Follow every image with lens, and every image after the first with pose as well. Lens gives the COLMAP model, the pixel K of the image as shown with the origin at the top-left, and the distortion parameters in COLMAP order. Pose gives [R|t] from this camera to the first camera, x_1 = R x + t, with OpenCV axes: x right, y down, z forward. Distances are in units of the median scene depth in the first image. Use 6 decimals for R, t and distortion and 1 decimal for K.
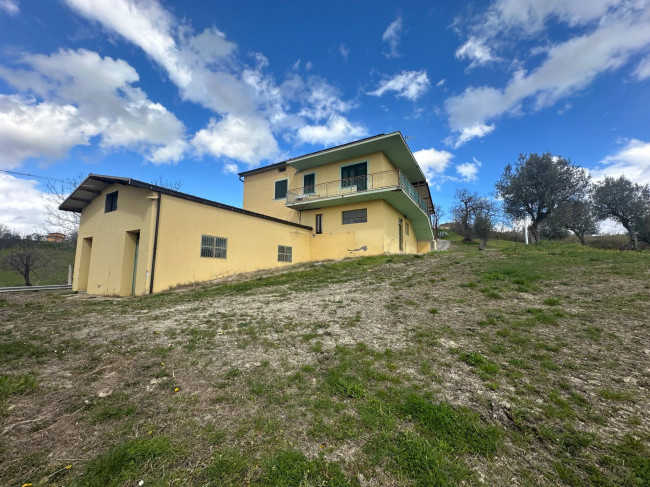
lens RADIAL K [[255.9, 0, 323.7], [0, 255.9, 241.4], [0, 0, 1]] dist [-0.002378, -0.000075]
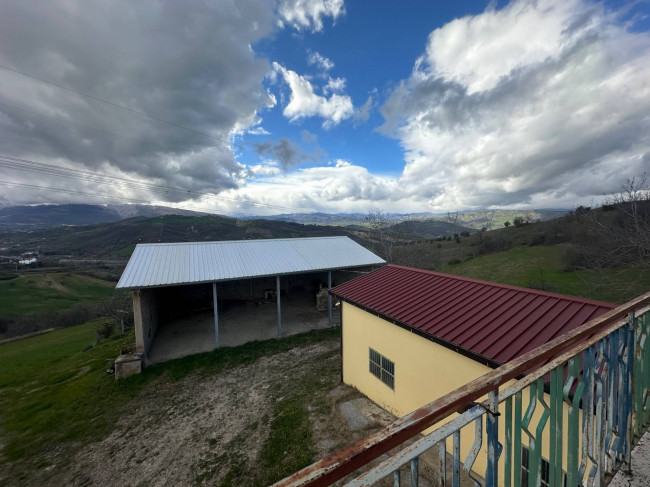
lens RADIAL K [[255.9, 0, 325.3], [0, 255.9, 241.8], [0, 0, 1]] dist [-0.002378, -0.000075]
pose [[-0.511157, 0.042056, -0.858458, 0.339199], [0.105297, 0.994342, -0.013985, -0.390363], [0.853013, -0.097542, -0.512694, 1.371446]]
